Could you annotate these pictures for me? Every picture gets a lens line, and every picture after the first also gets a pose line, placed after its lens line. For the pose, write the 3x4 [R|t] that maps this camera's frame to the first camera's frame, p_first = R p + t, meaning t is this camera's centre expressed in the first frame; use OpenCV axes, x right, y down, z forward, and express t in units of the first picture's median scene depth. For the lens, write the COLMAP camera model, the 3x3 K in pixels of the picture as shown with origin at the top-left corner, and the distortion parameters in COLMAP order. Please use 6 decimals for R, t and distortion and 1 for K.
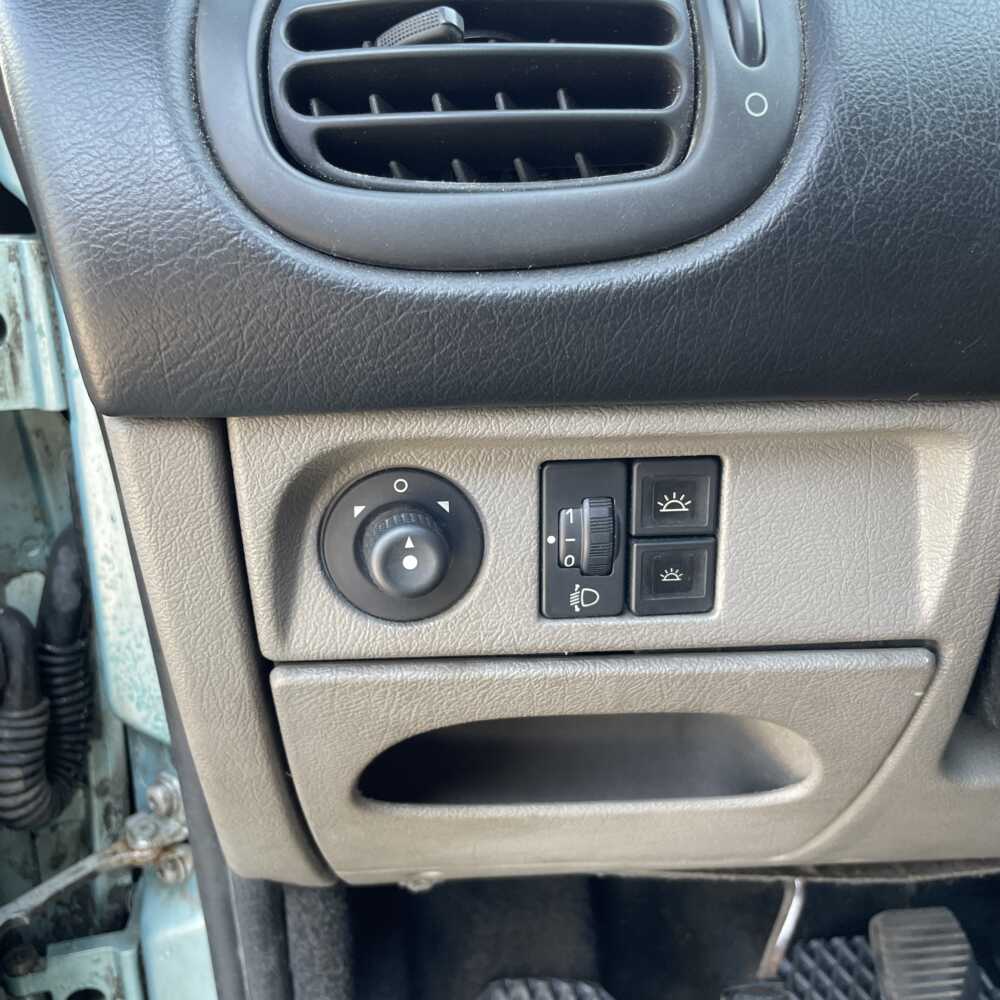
lens RADIAL K [[1012.8, 0, 504.6], [0, 1012.8, 499.2], [0, 0, 1]] dist [0.037584, 0.000000]
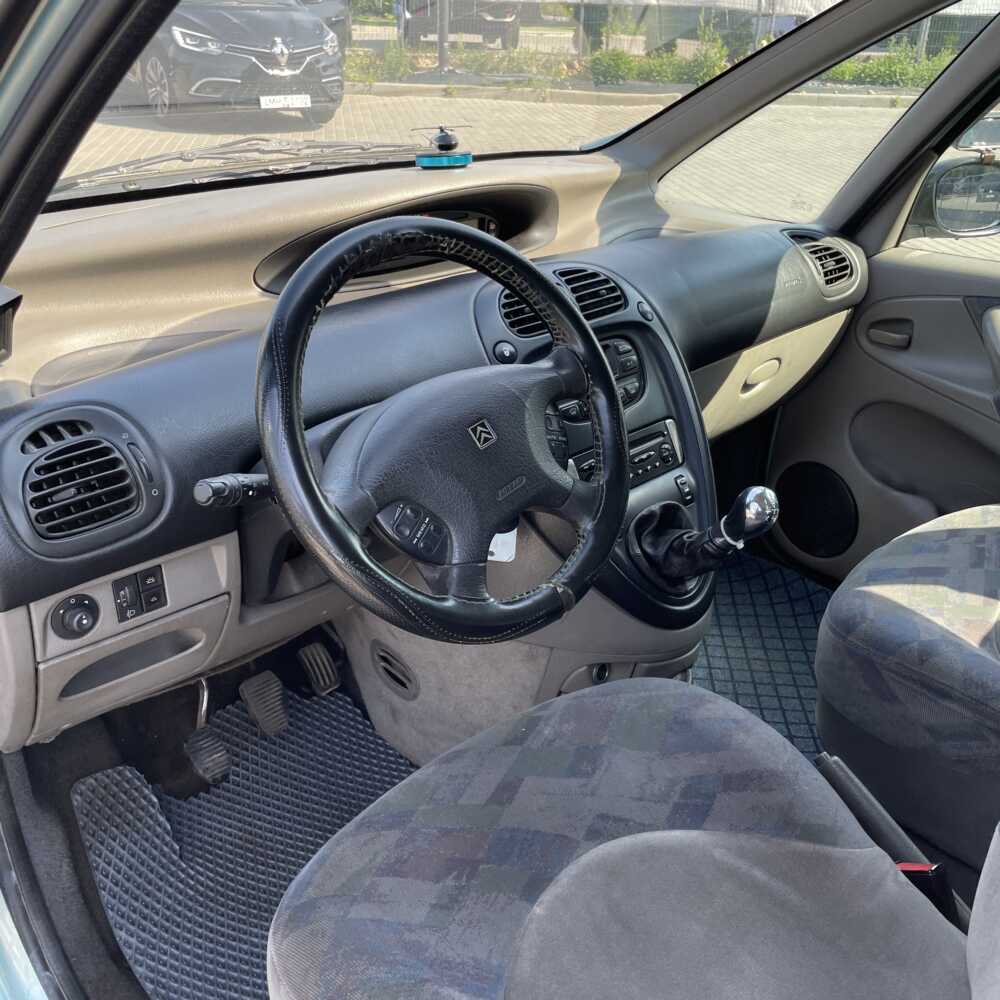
lens RADIAL K [[1012.8, 0, 473.5], [0, 1012.8, 498.9], [0, 0, 1]] dist [0.037584, 0.000000]
pose [[0.795160, -0.257608, 0.548961, -0.784026], [0.179374, 0.964689, 0.192874, -0.726714], [-0.579262, -0.054896, 0.813291, -2.437997]]
